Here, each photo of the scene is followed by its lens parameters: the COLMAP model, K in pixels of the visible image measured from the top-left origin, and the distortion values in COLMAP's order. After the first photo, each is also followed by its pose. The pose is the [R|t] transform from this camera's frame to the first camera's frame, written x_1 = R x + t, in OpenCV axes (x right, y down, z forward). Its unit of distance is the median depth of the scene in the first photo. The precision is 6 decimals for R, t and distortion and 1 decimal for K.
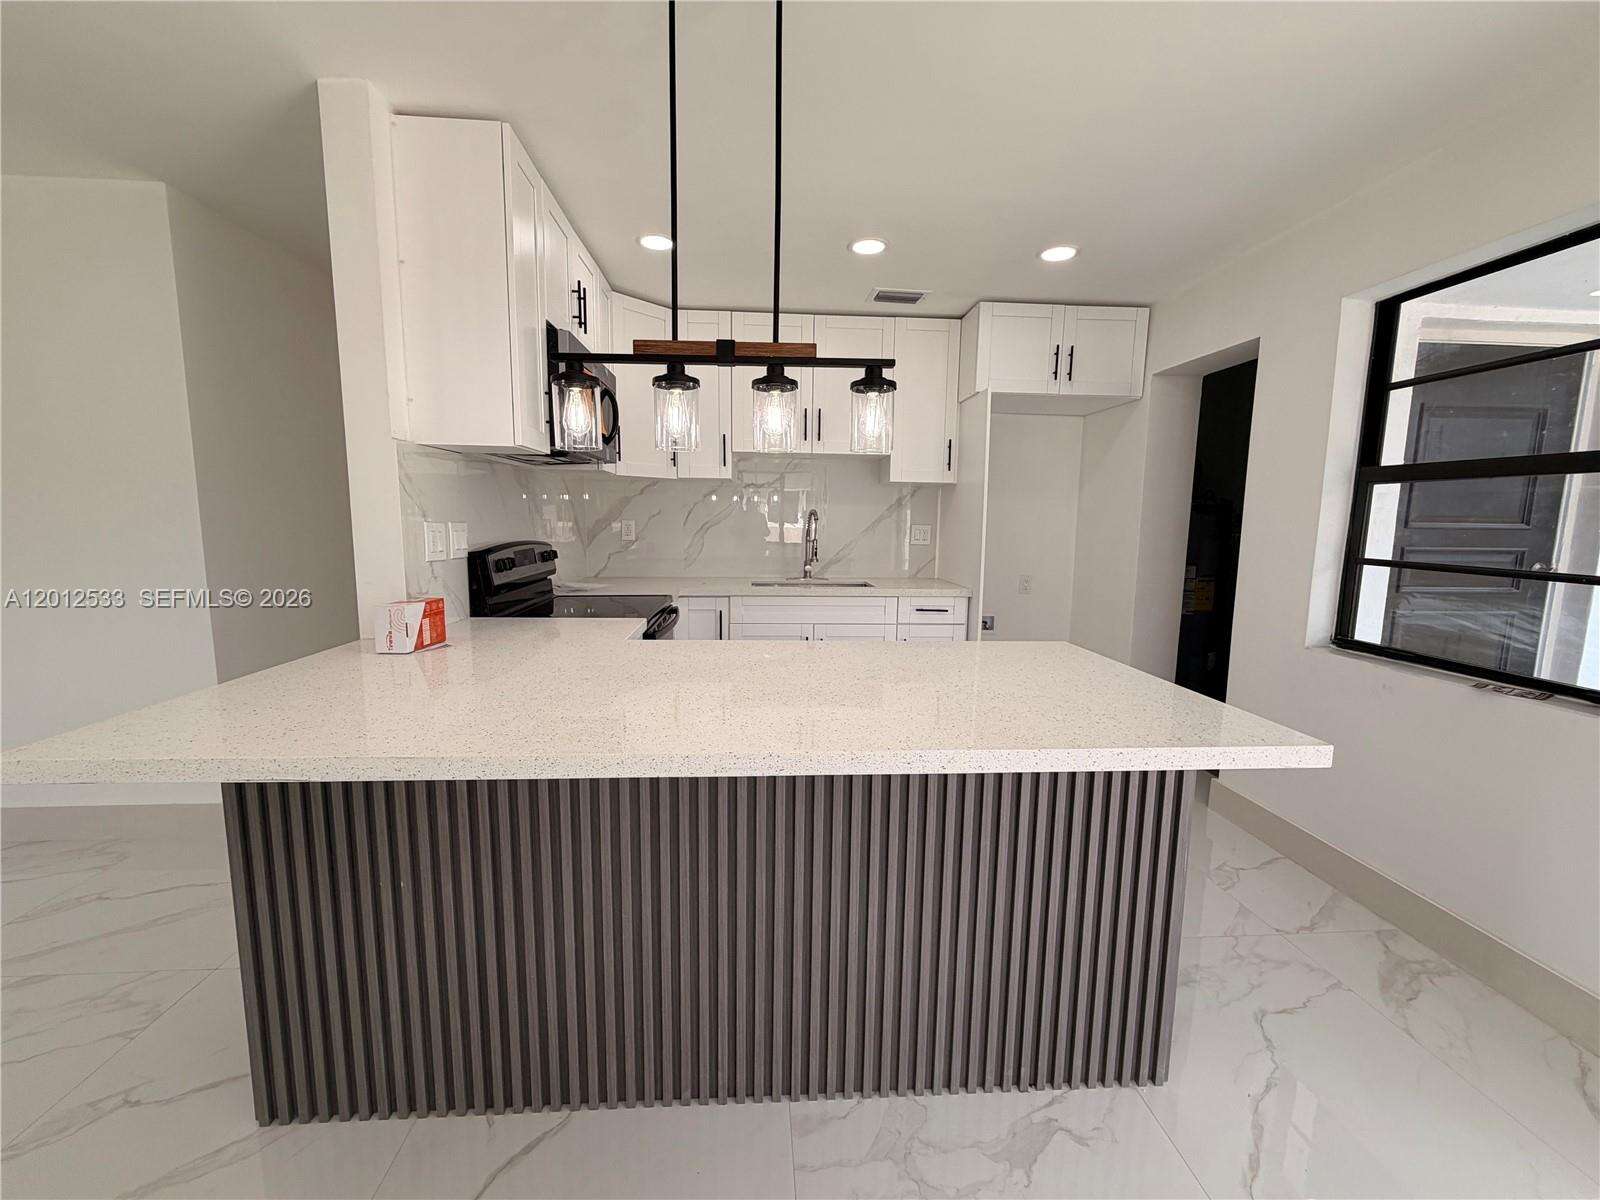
lens RADIAL K [[642.8, 0, 796.1], [0, 642.8, 599.7], [0, 0, 1]] dist [-0.002550, 0.000093]
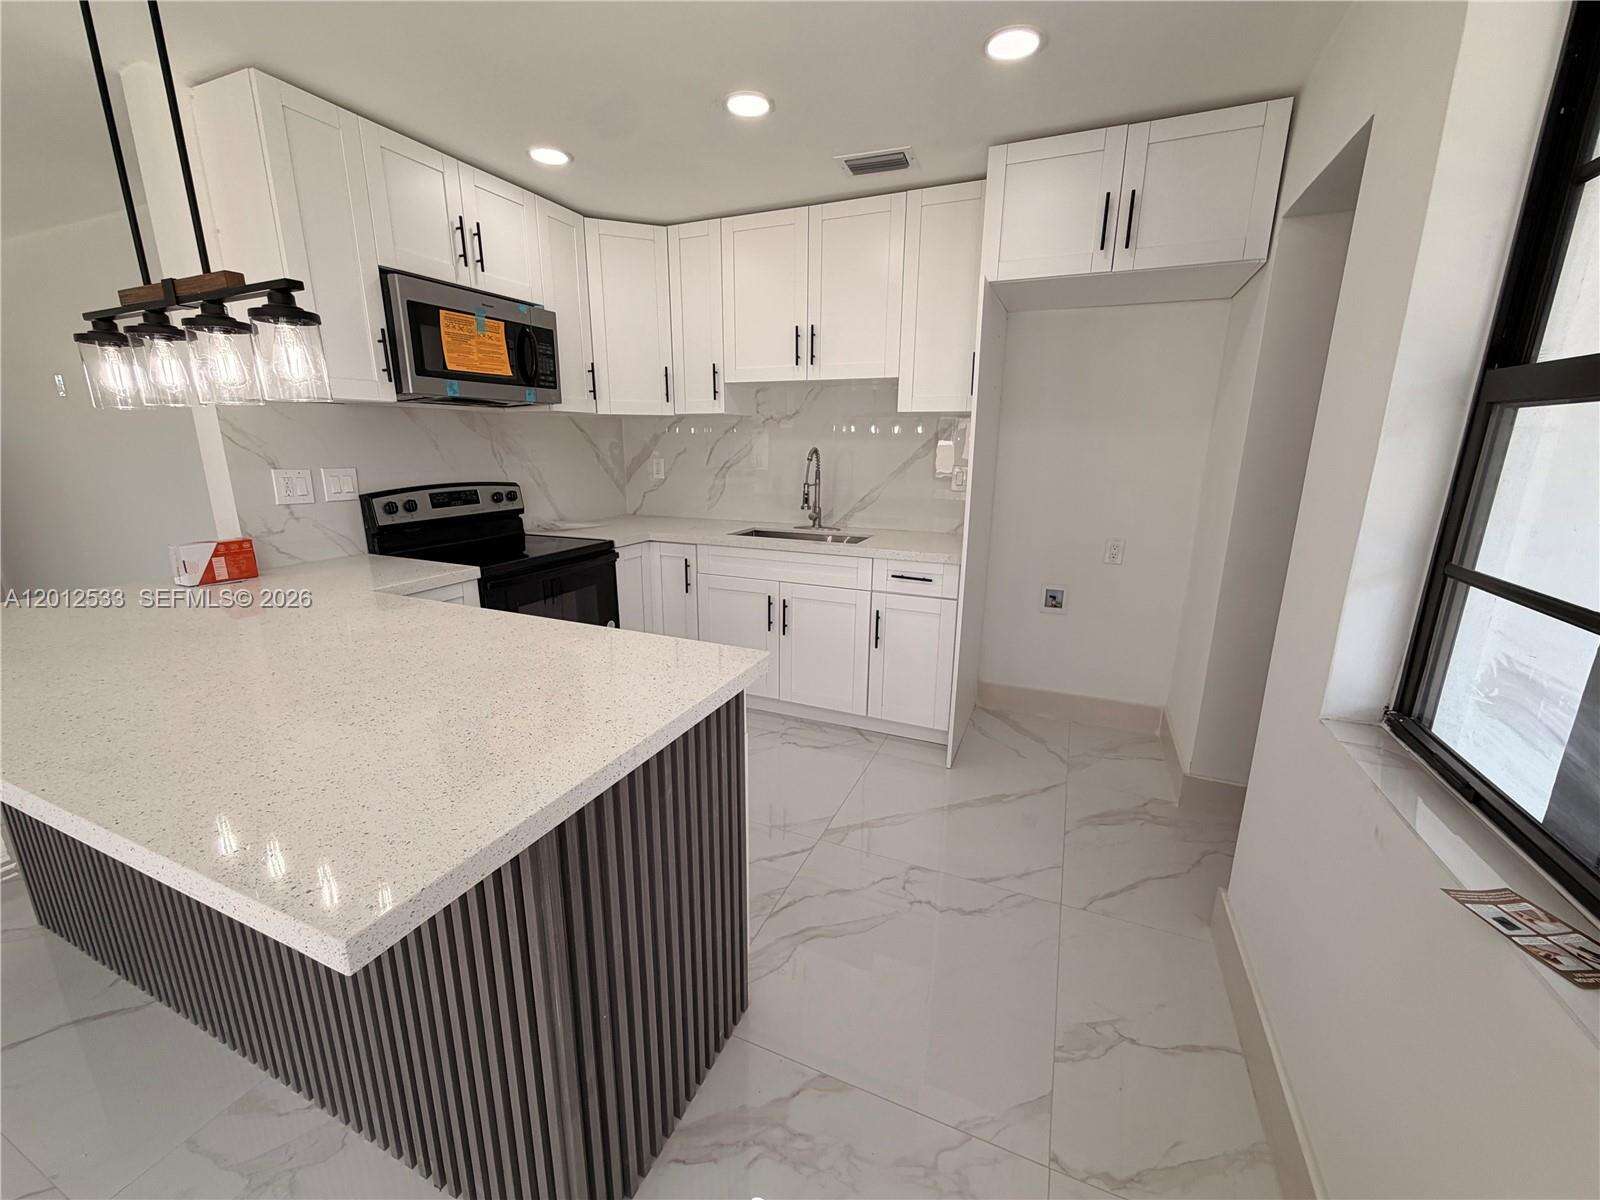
lens RADIAL K [[642.8, 0, 796.2], [0, 642.8, 600.6], [0, 0, 1]] dist [-0.002550, 0.000093]
pose [[0.886029, 0.106368, -0.451263, 0.461184], [-0.054236, 0.990423, 0.126966, -0.050688], [0.460447, -0.088021, 0.883313, 0.238127]]
